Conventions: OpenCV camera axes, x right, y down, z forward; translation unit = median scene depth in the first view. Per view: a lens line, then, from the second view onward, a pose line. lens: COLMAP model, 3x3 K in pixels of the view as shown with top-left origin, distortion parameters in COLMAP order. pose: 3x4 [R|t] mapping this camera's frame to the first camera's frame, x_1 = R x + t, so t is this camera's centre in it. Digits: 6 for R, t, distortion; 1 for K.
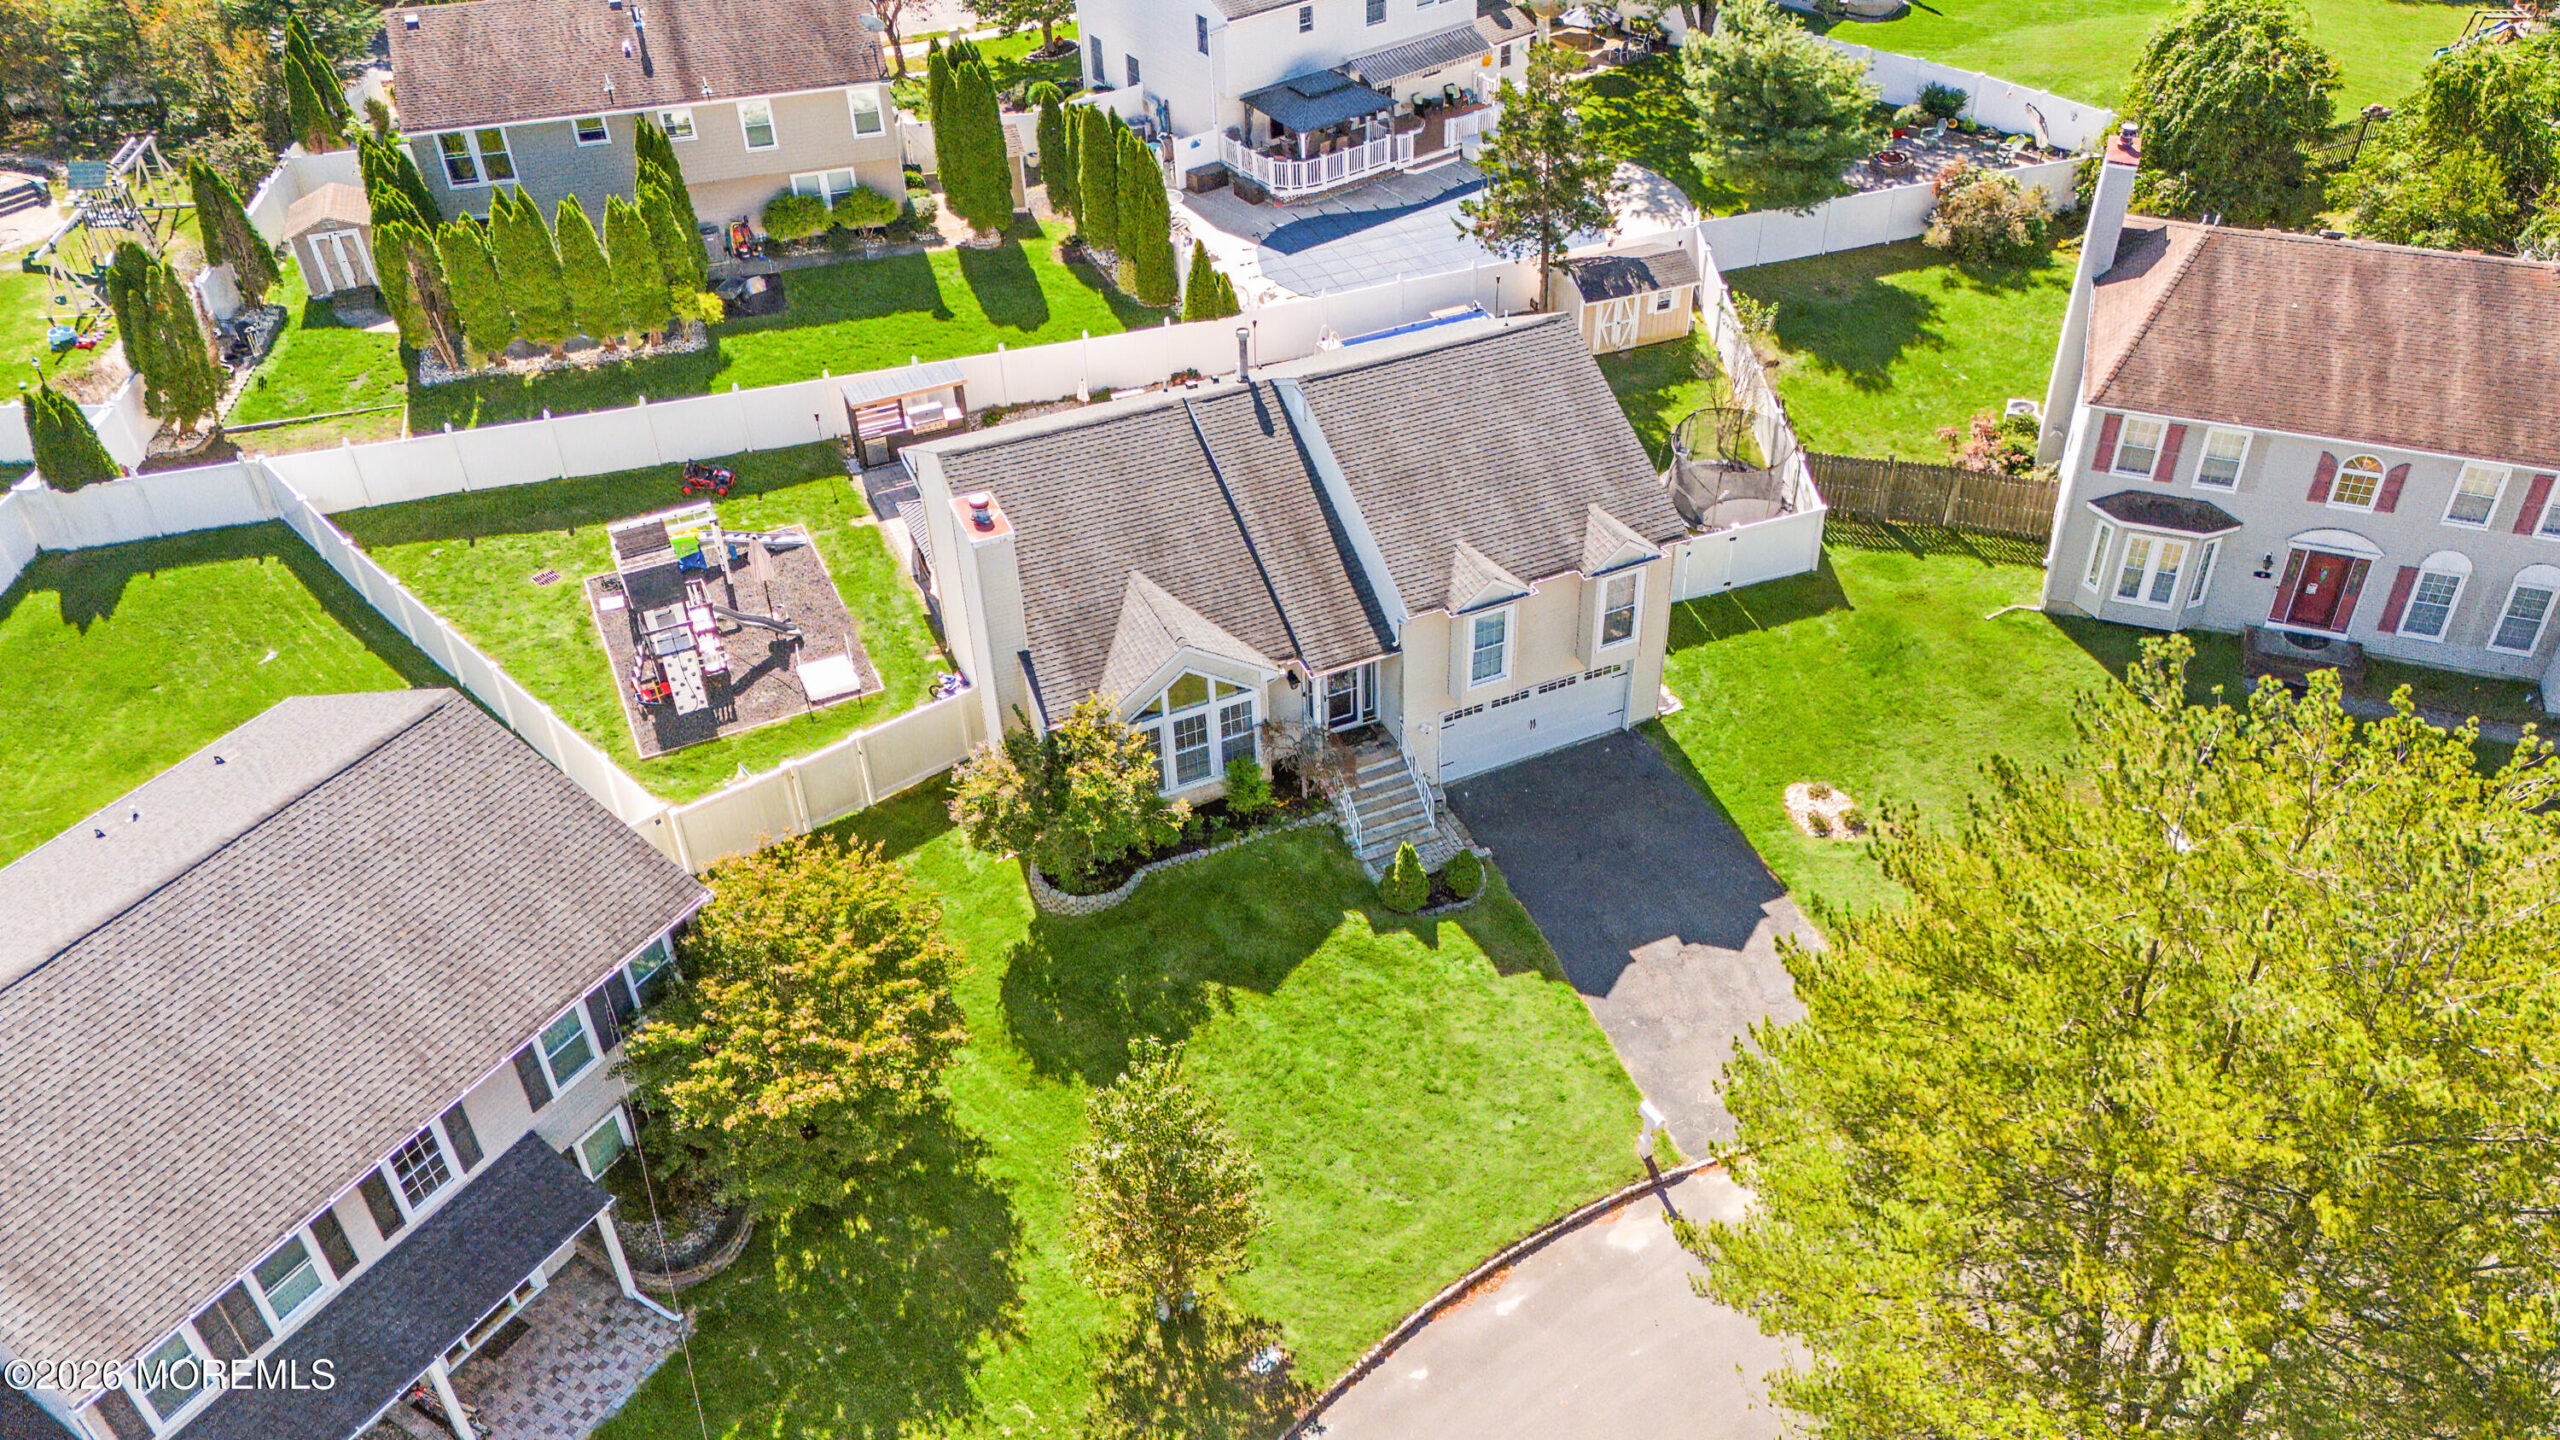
lens RADIAL K [[1987.2, 0, 1368.9], [0, 1987.2, 721.6], [0, 0, 1]] dist [0.036017, -0.008233]
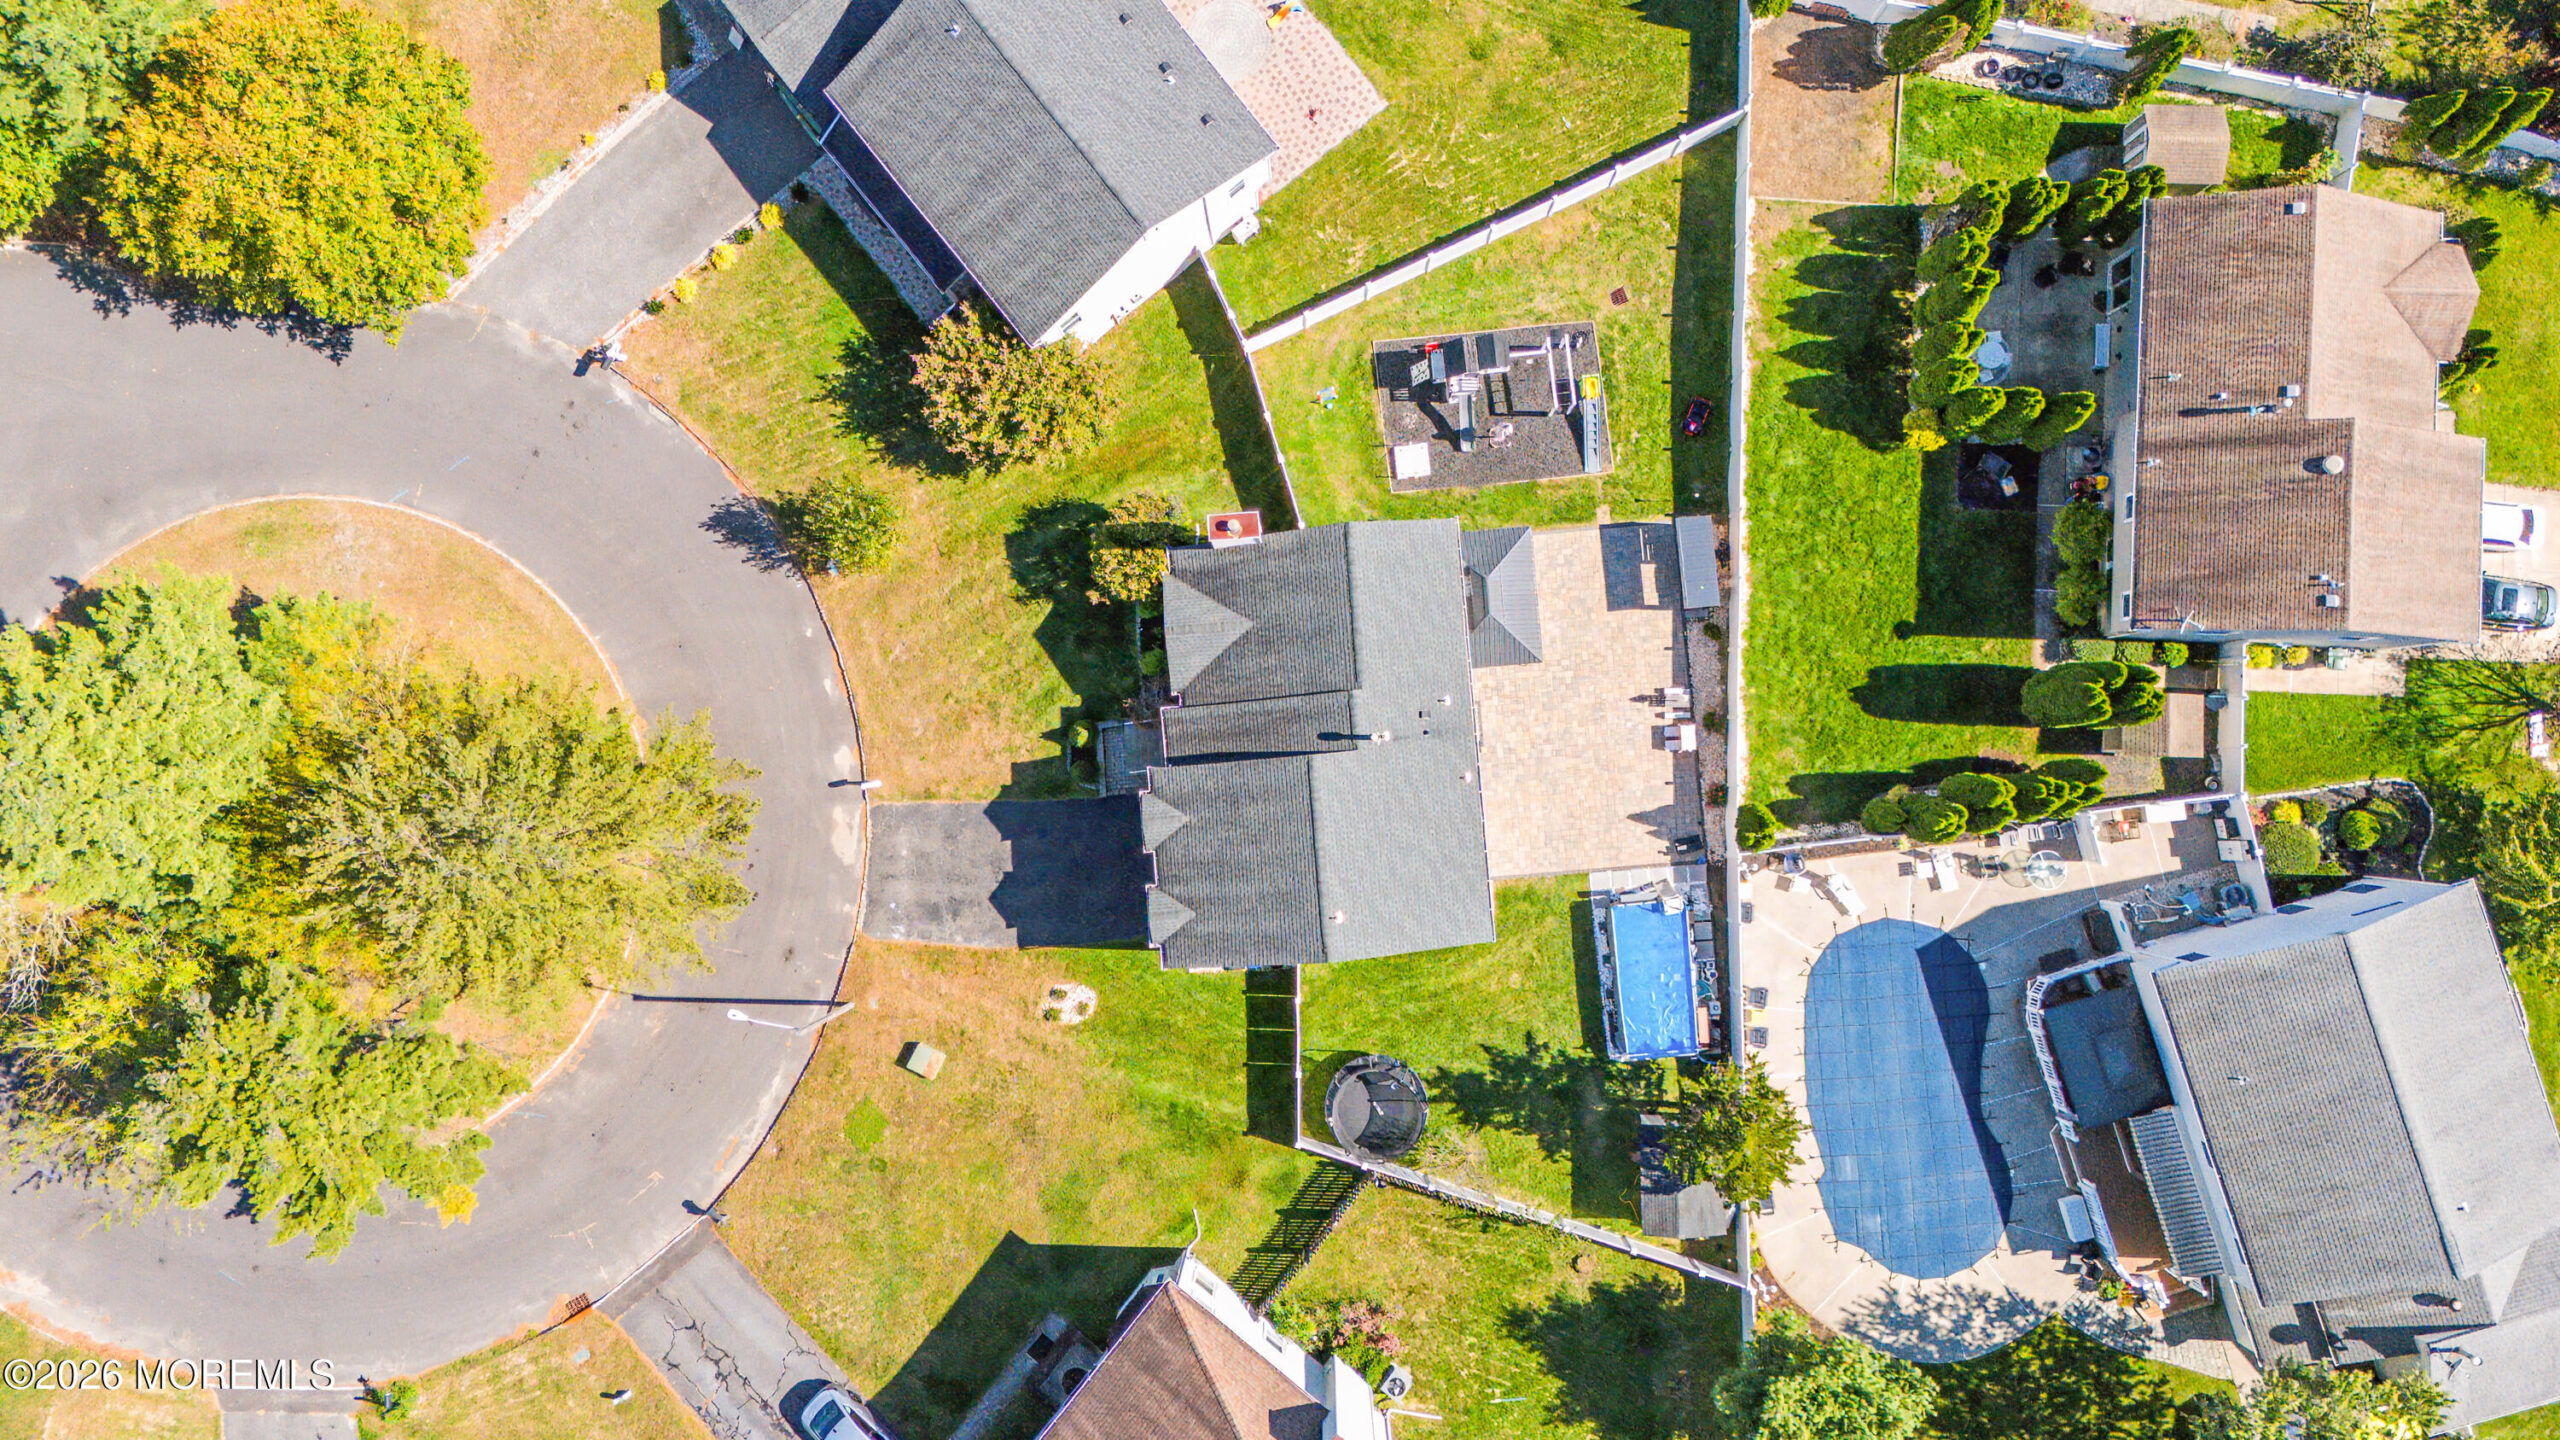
lens RADIAL K [[2020.6, 0, 1288.6], [0, 2020.6, 671.3], [0, 0, 1]] dist [0.058163, -0.009088]
pose [[-0.354305, 0.934580, -0.032057, -0.036574], [-0.569656, -0.188521, 0.799970, -1.282894], [0.741593, 0.301694, 0.599183, 0.048870]]
